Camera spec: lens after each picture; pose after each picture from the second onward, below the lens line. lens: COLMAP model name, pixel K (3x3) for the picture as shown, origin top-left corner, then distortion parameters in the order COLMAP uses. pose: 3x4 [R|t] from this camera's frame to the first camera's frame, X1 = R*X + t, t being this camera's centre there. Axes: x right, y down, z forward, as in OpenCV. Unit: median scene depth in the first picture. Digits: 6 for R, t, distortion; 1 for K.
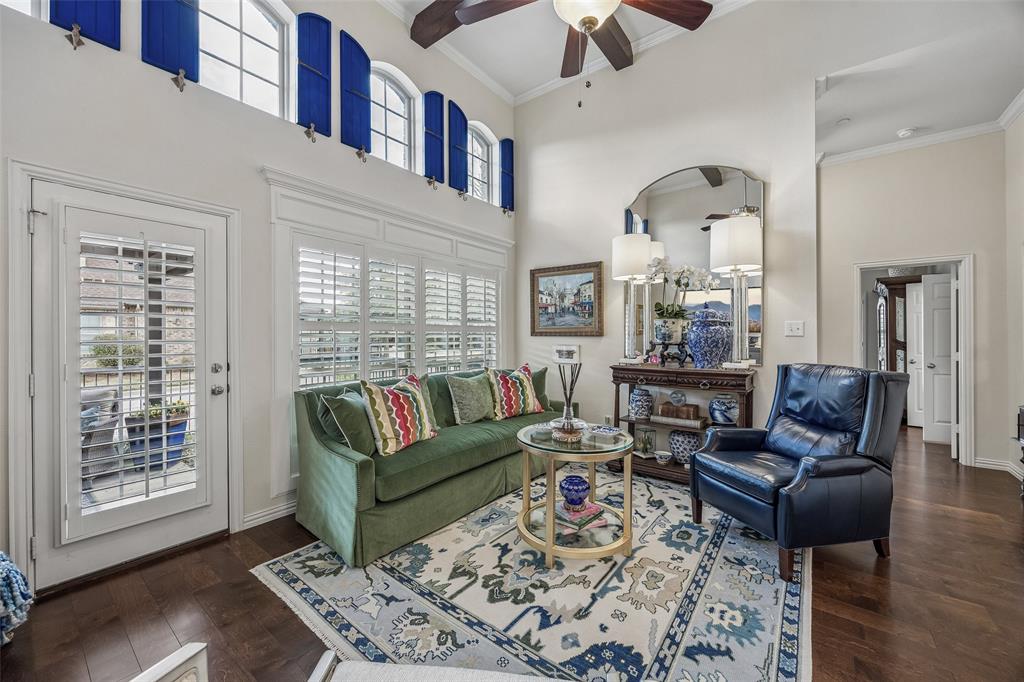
lens RADIAL K [[393.6, 0, 513.1], [0, 393.6, 336.3], [0, 0, 1]] dist [0.000736, 0.000298]
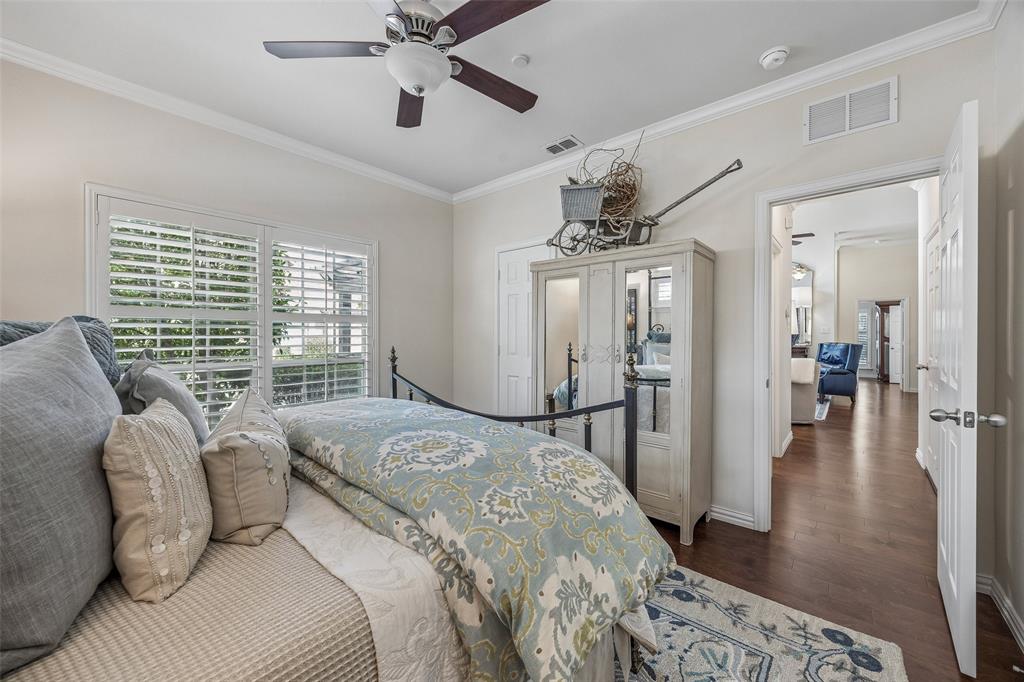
lens RADIAL K [[393.6, 0, 513.1], [0, 393.6, 336.3], [0, 0, 1]] dist [0.000736, 0.000298]
pose [[0.998528, 0.012248, -0.052840, -0.988879], [-0.011898, 0.999905, 0.006931, 0.026915], [0.052920, -0.006292, 0.998579, -1.399666]]
